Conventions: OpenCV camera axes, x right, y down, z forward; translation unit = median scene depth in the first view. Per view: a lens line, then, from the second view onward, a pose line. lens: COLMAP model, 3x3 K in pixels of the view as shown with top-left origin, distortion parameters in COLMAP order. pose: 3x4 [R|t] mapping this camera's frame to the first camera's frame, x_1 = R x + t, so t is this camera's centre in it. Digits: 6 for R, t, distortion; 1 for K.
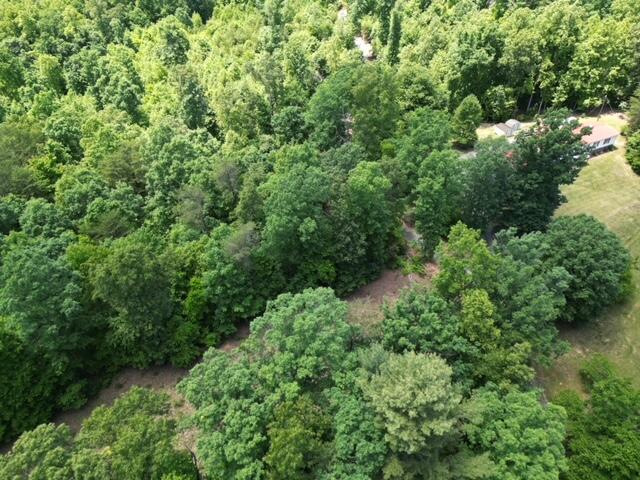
lens RADIAL K [[450.4, 0, 320.4], [0, 450.4, 240.1], [0, 0, 1]] dist [0.073689, -0.065764]
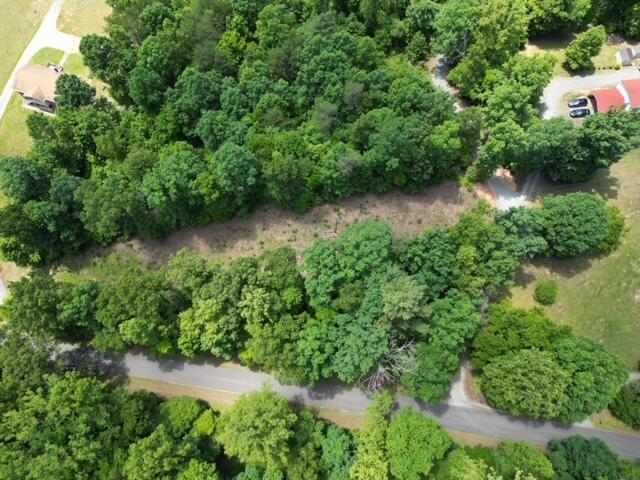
lens RADIAL K [[450.4, 0, 320.6], [0, 450.4, 243.5], [0, 0, 1]] dist [0.073689, -0.065764]
pose [[0.943189, 0.313365, -0.110440, -0.003920], [-0.207995, 0.816076, 0.539220, -0.559670], [0.259100, -0.485615, 0.834892, -0.461016]]
